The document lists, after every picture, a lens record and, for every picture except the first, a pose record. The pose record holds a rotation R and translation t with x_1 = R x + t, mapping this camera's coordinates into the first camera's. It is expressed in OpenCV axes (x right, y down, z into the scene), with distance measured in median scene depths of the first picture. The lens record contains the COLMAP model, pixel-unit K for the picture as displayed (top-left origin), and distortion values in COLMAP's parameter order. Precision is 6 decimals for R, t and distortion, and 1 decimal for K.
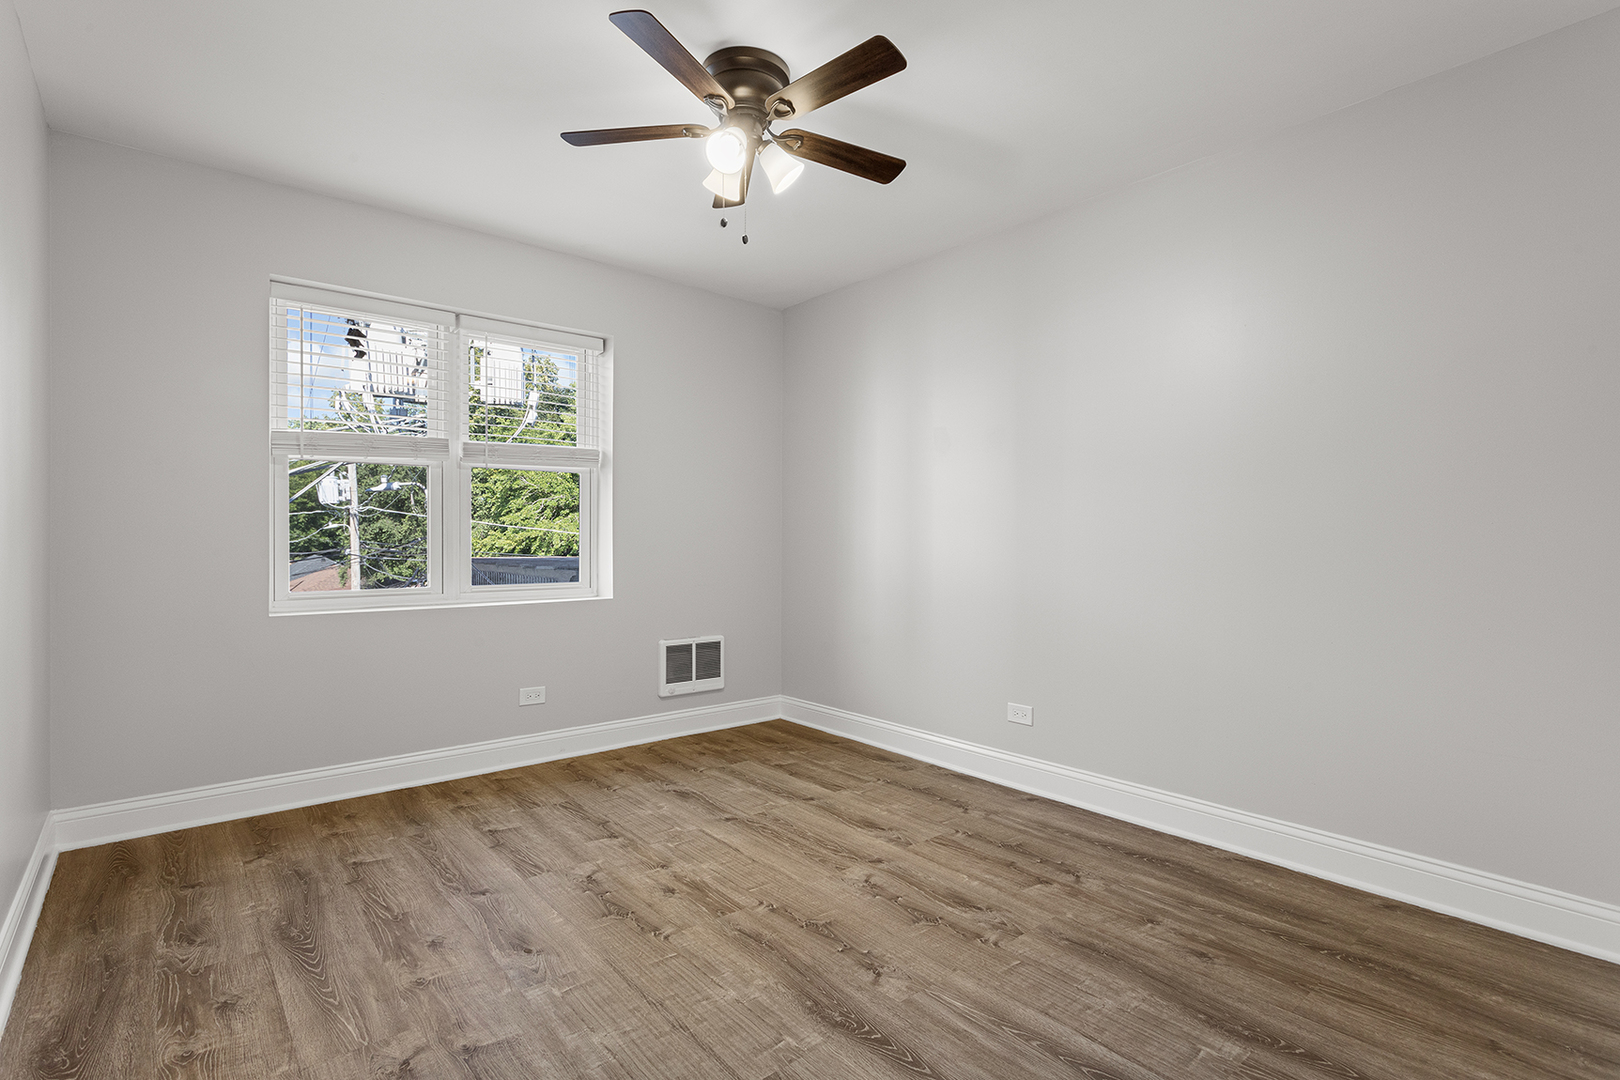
lens RADIAL K [[776.2, 0, 812.8], [0, 776.2, 536.2], [0, 0, 1]] dist [0.002350, -0.000103]
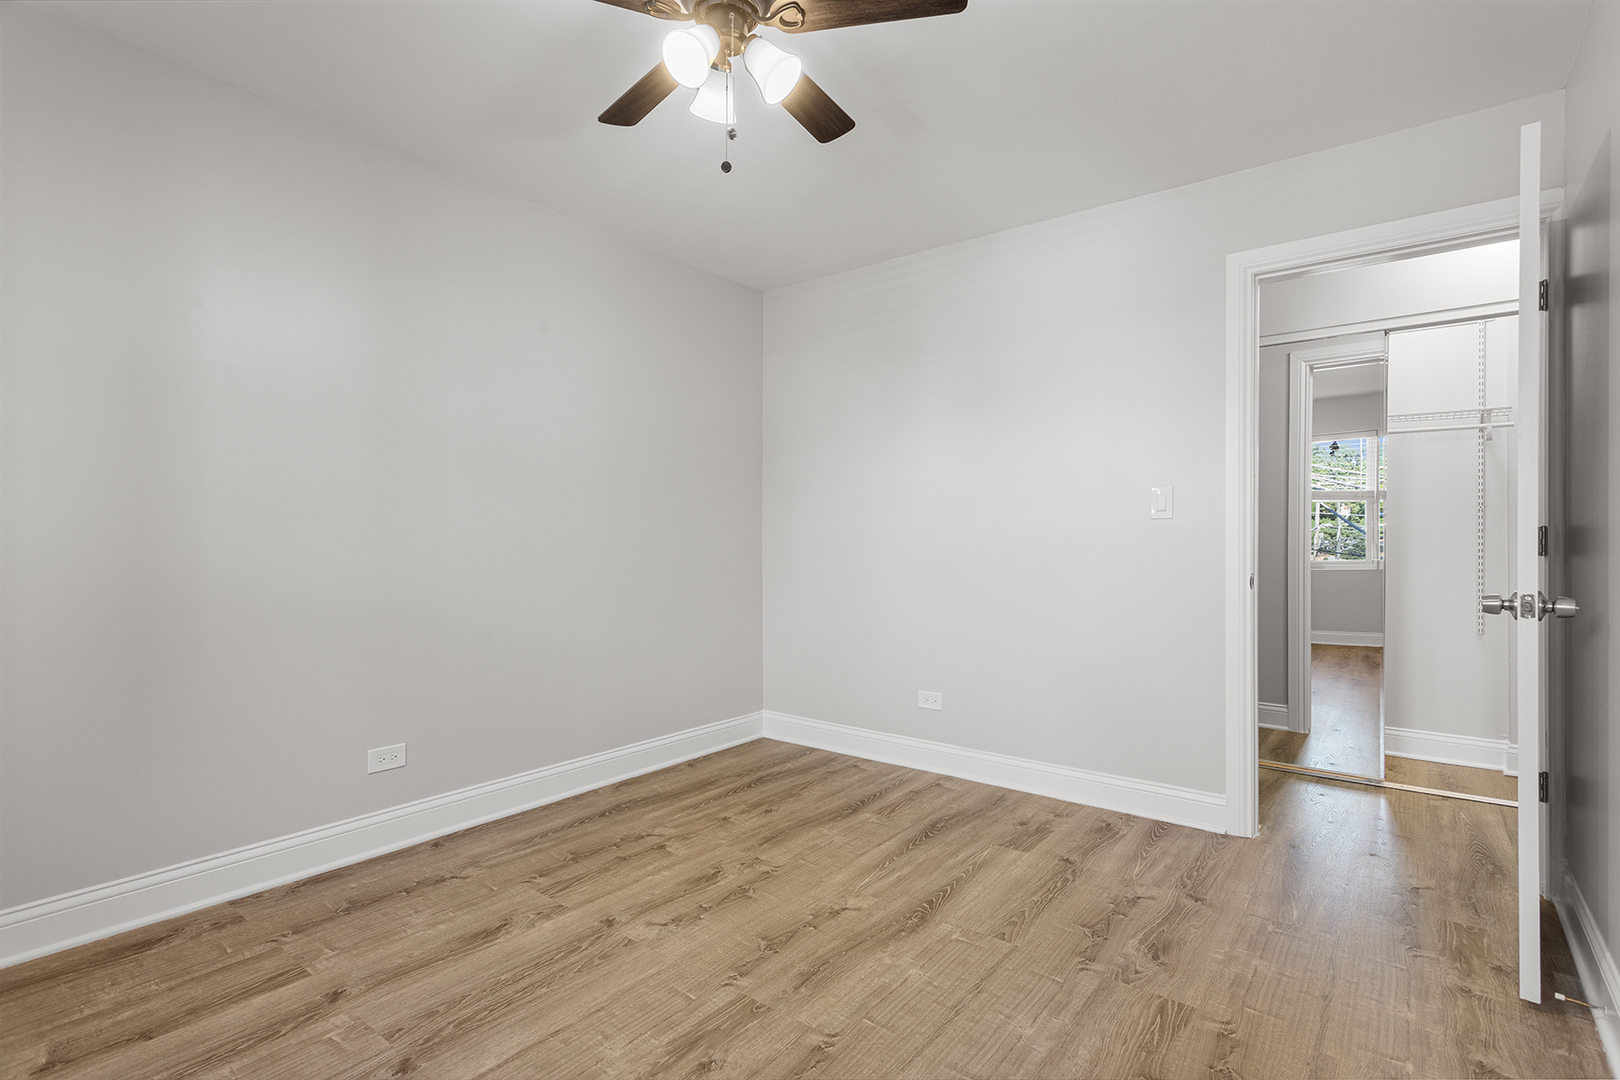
lens RADIAL K [[776.2, 0, 812.8], [0, 776.2, 536.2], [0, 0, 1]] dist [0.002350, -0.000103]
pose [[-0.206948, 0.000920, 0.978352, -0.823767], [-0.003364, 0.999993, -0.001652, 0.003283], [-0.978346, -0.003633, -0.206943, 1.011323]]
